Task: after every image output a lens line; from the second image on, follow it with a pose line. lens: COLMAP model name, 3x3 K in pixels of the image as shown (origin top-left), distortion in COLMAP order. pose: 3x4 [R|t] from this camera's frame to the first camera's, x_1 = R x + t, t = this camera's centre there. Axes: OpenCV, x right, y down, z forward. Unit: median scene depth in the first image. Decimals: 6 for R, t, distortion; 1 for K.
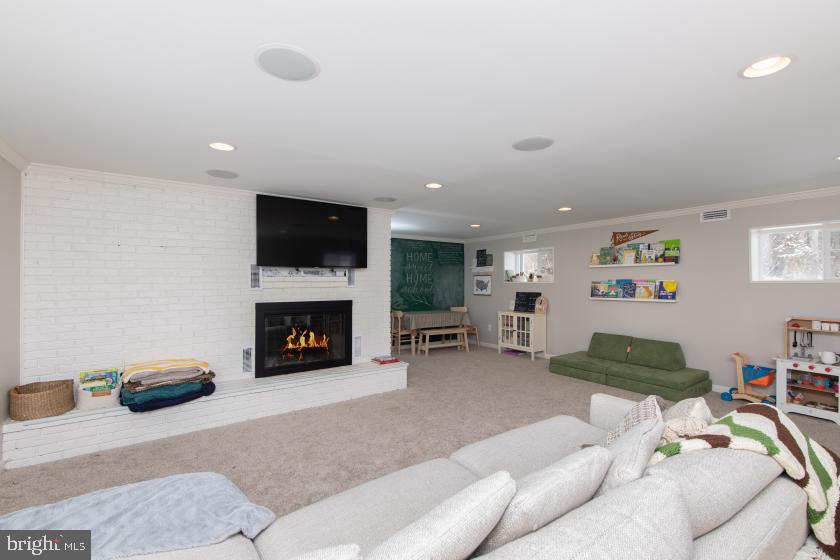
lens RADIAL K [[384.4, 0, 415.6], [0, 384.4, 278.0], [0, 0, 1]] dist [-0.012573, 0.001134]
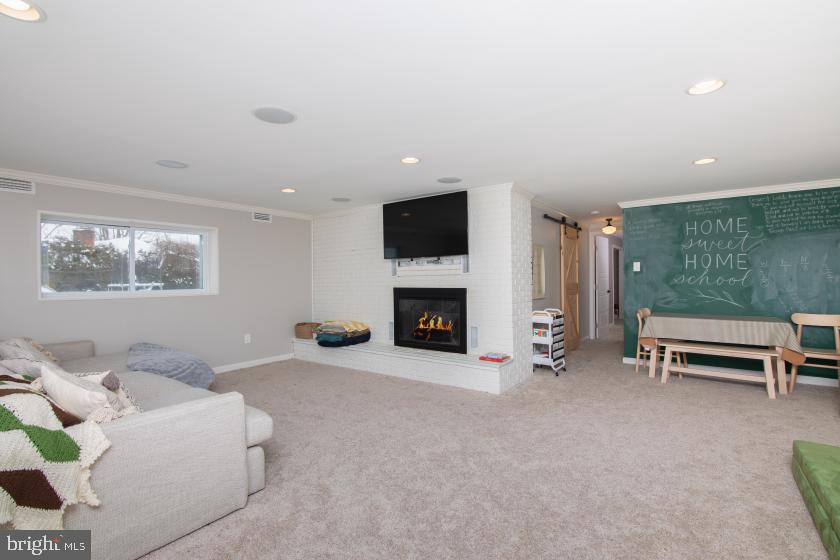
lens RADIAL K [[384.4, 0, 417.8], [0, 384.4, 283.9], [0, 0, 1]] dist [-0.012573, 0.001134]
pose [[0.300949, 0.006109, -0.953621, 0.470435], [0.019497, 0.999731, 0.012557, 0.020945], [0.953441, -0.022371, 0.300749, 0.383396]]
